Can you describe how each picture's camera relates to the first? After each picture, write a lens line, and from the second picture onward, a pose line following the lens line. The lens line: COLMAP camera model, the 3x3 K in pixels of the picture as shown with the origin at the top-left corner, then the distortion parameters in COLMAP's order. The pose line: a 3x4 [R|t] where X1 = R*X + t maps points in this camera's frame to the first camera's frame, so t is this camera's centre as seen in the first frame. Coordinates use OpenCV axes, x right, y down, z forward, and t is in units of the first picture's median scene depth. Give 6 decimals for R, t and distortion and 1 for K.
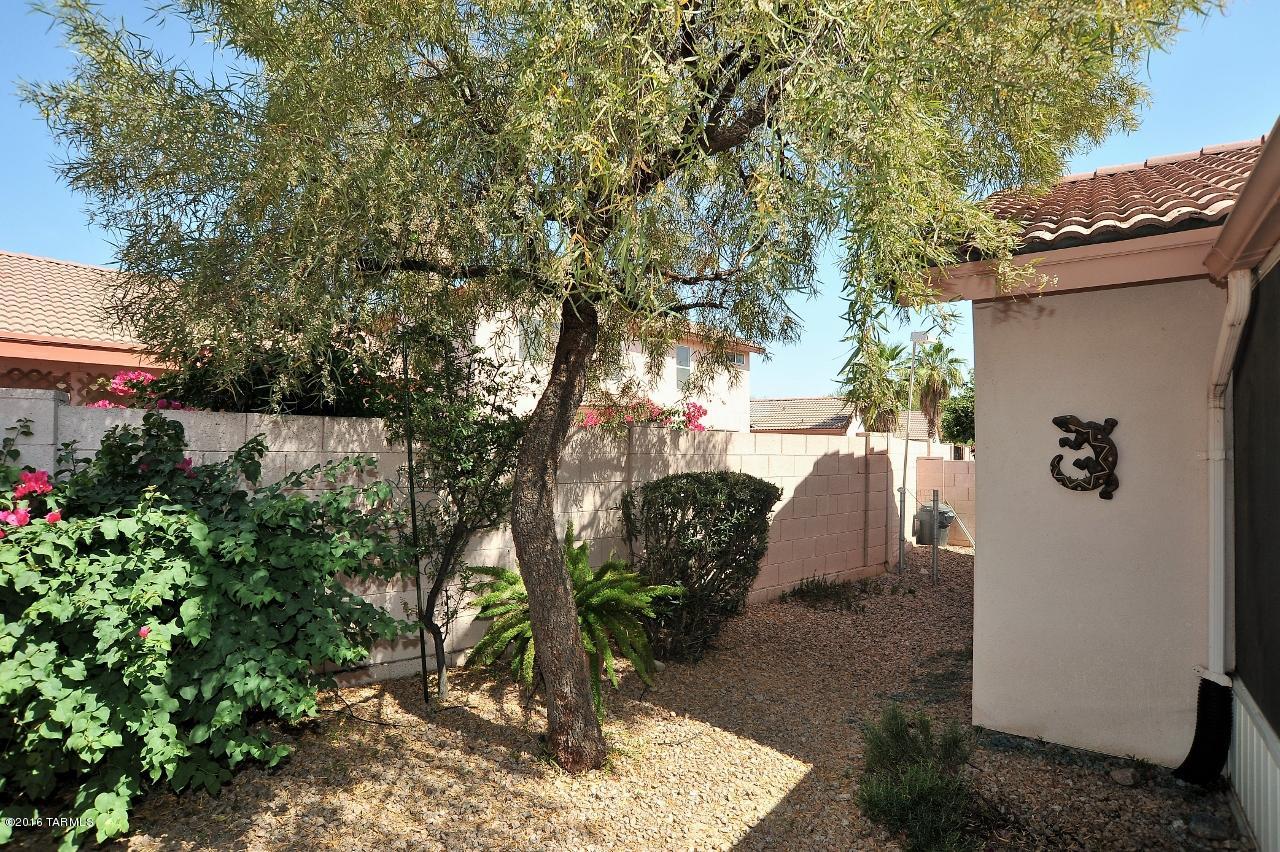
lens RADIAL K [[668.4, 0, 638.0], [0, 668.4, 432.9], [0, 0, 1]] dist [-0.104437, 0.051049]
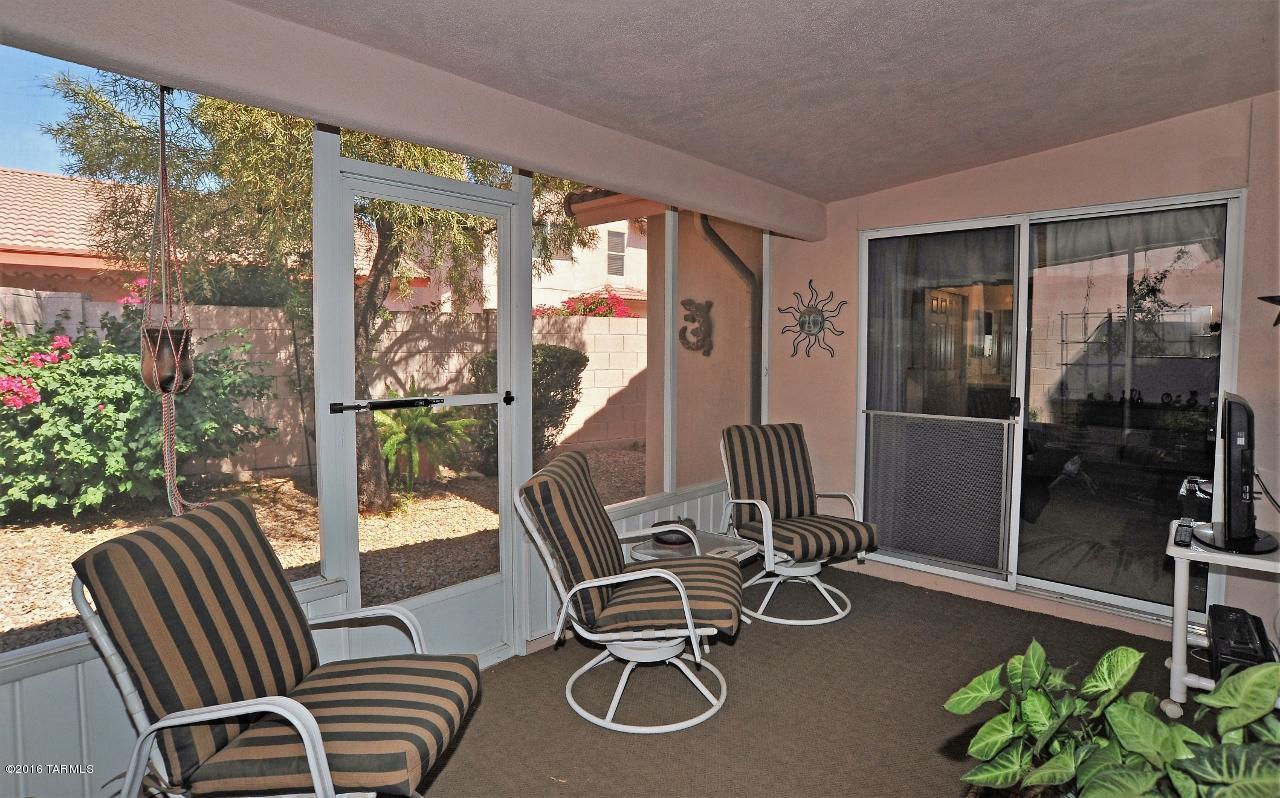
lens RADIAL K [[670.4, 0, 640.7], [0, 670.4, 378.5], [0, 0, 1]] dist [-0.095535, 0.045659]
pose [[0.994269, 0.006822, -0.106690, 1.058776], [0.001995, 0.996604, 0.082319, 0.038868], [0.106889, -0.082061, 0.990879, -0.779959]]
